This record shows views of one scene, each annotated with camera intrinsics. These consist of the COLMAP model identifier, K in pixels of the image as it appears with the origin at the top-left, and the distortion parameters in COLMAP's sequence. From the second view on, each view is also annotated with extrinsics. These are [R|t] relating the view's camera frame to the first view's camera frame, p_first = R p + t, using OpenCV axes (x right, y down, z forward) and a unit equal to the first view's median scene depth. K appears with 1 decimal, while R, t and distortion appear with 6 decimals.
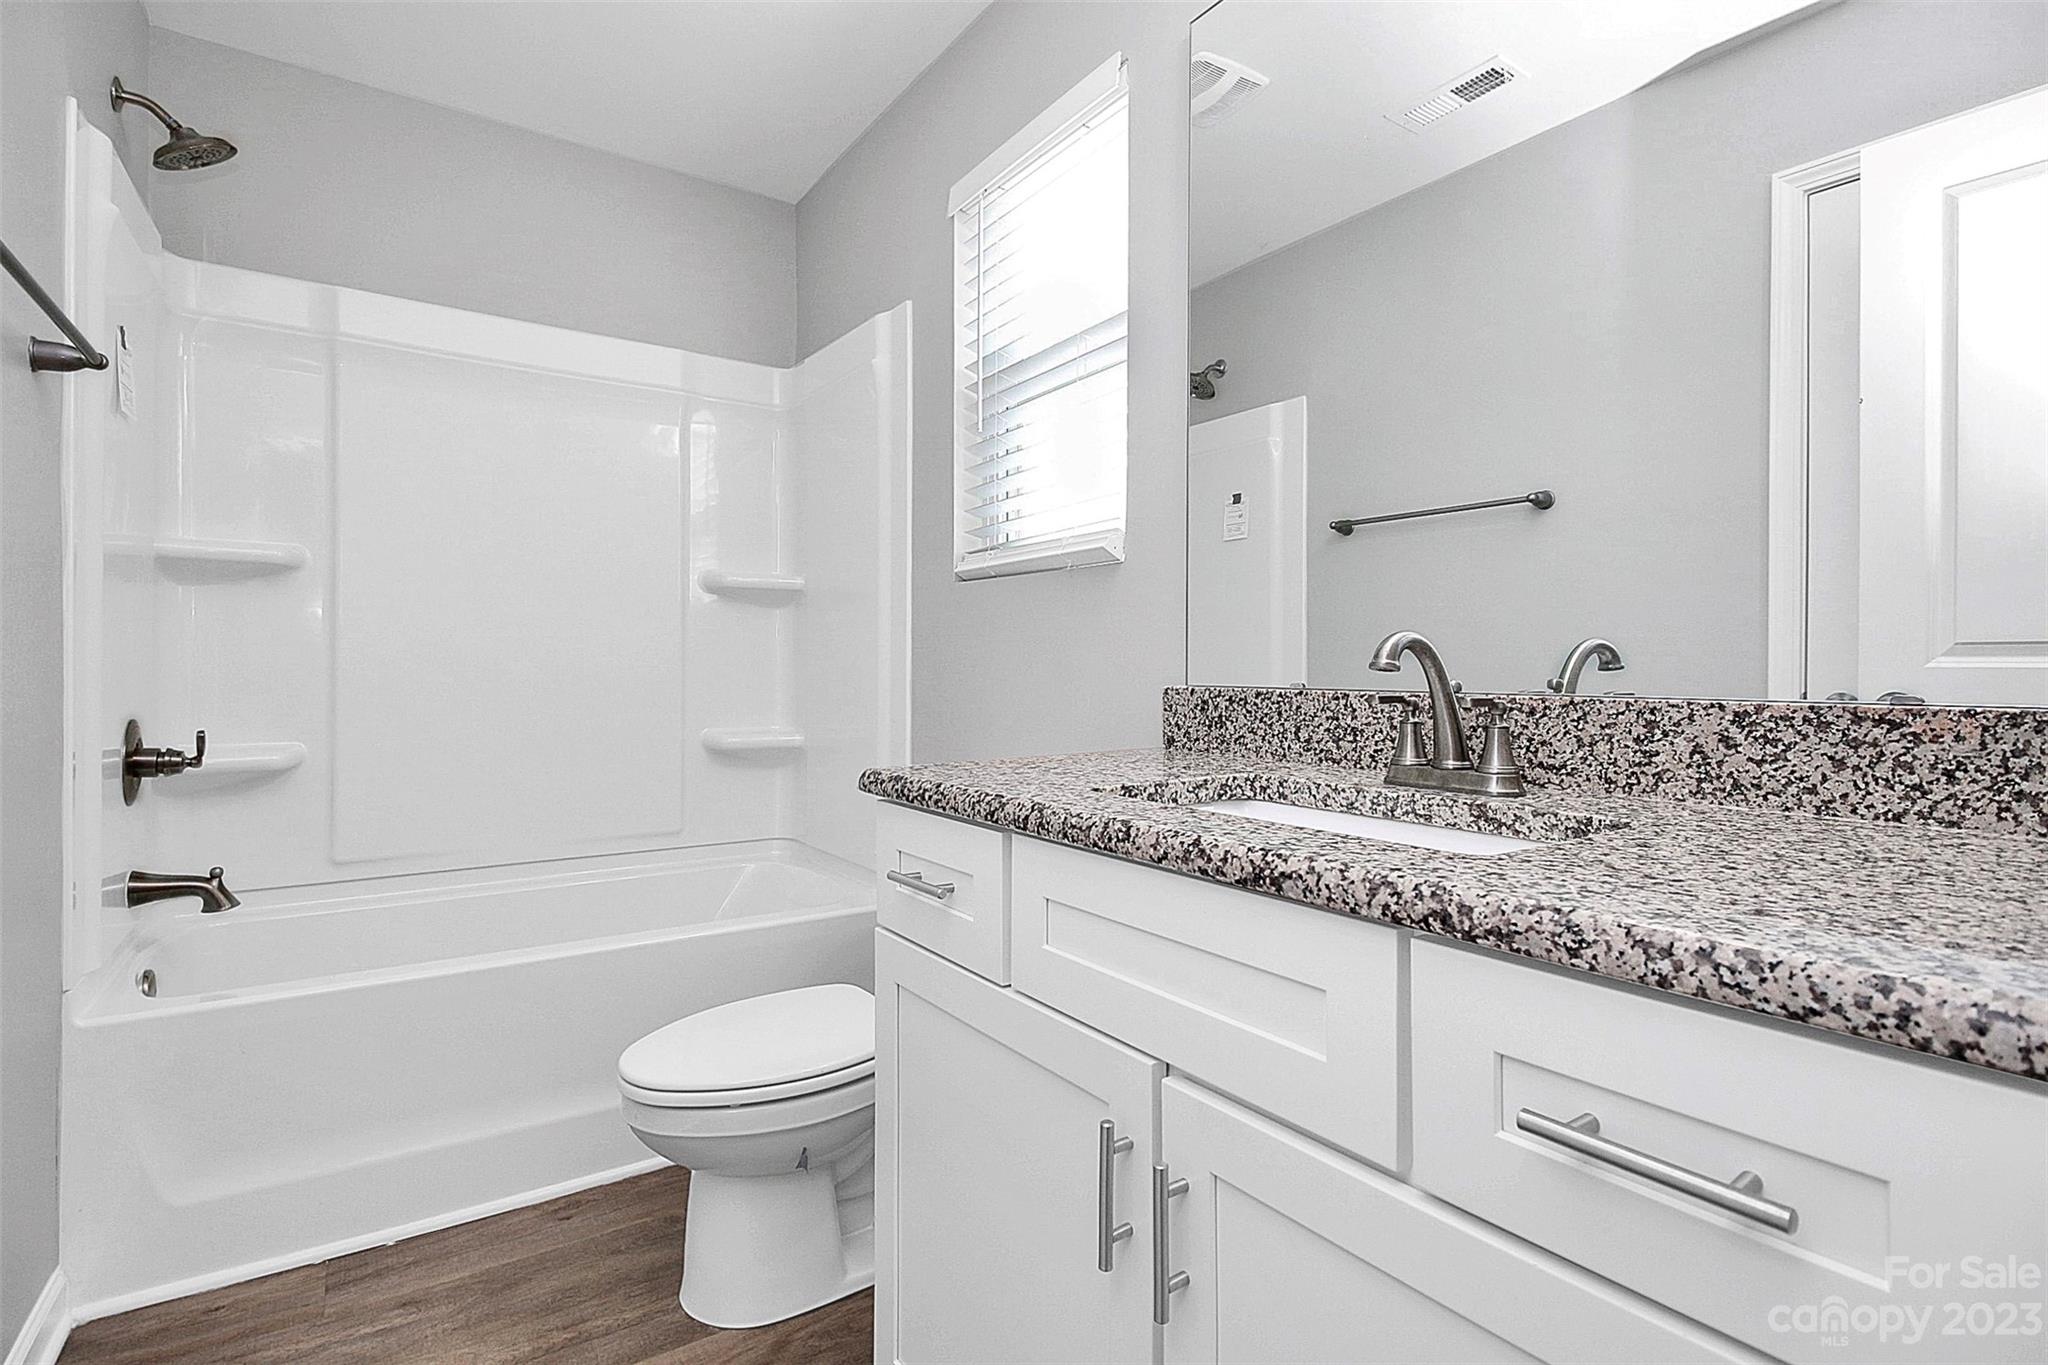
lens RADIAL K [[967.5, 0, 1010.3], [0, 967.5, 684.3], [0, 0, 1]] dist [0.002669, -0.001295]
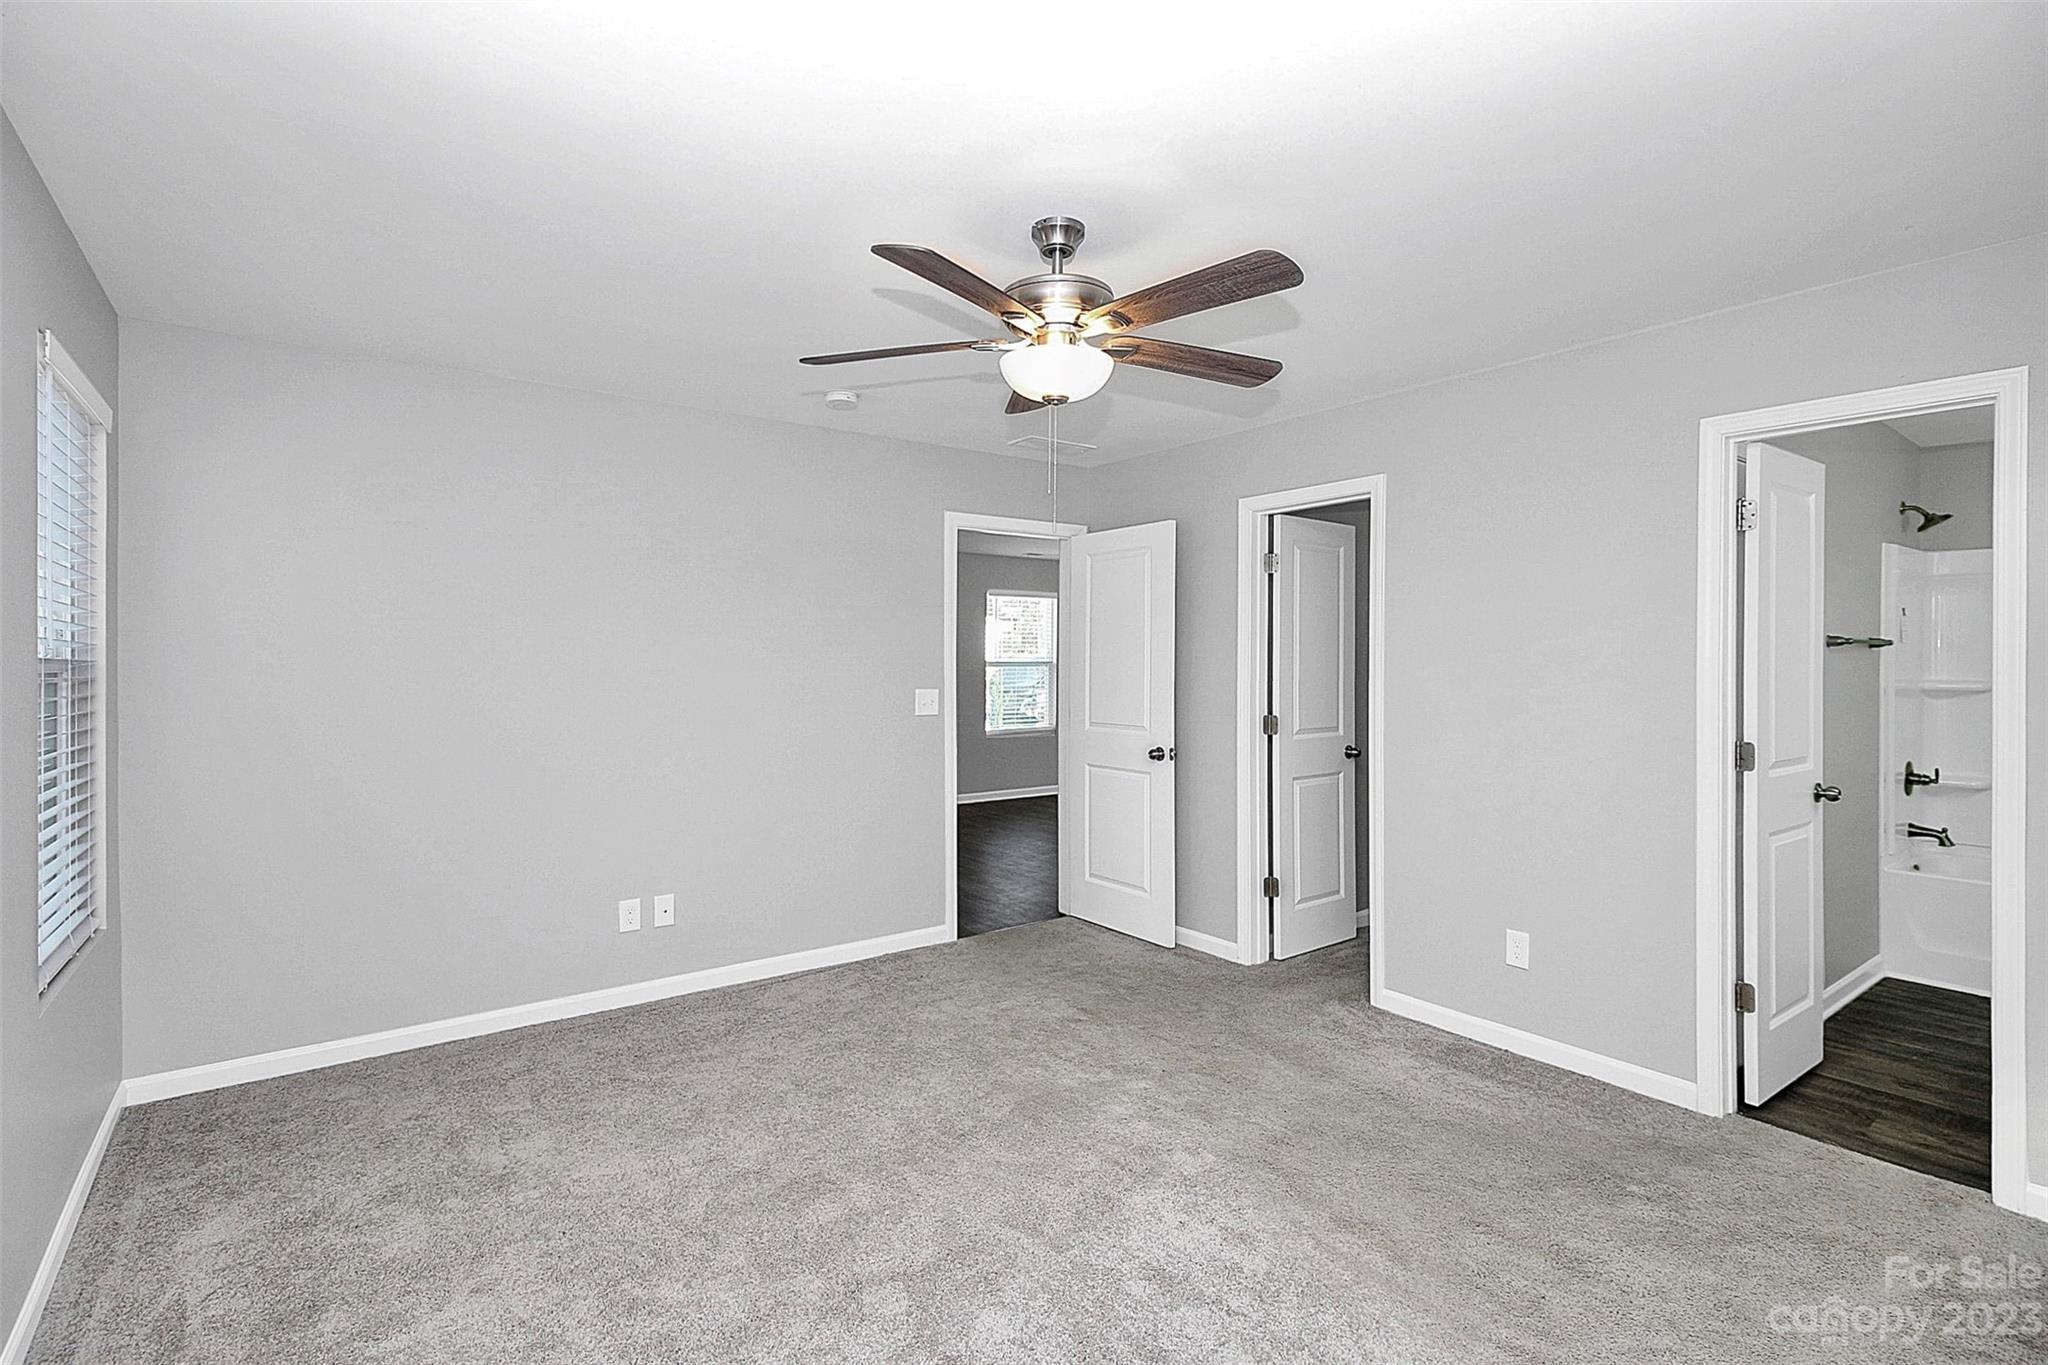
lens RADIAL K [[967.5, 0, 1030.7], [0, 967.5, 675.1], [0, 0, 1]] dist [0.002669, -0.001295]
pose [[0.059033, 0.000142, -0.998256, 2.073556], [-0.001657, 0.999999, 0.000044, -0.261786], [0.998255, 0.001652, 0.059033, -2.006076]]
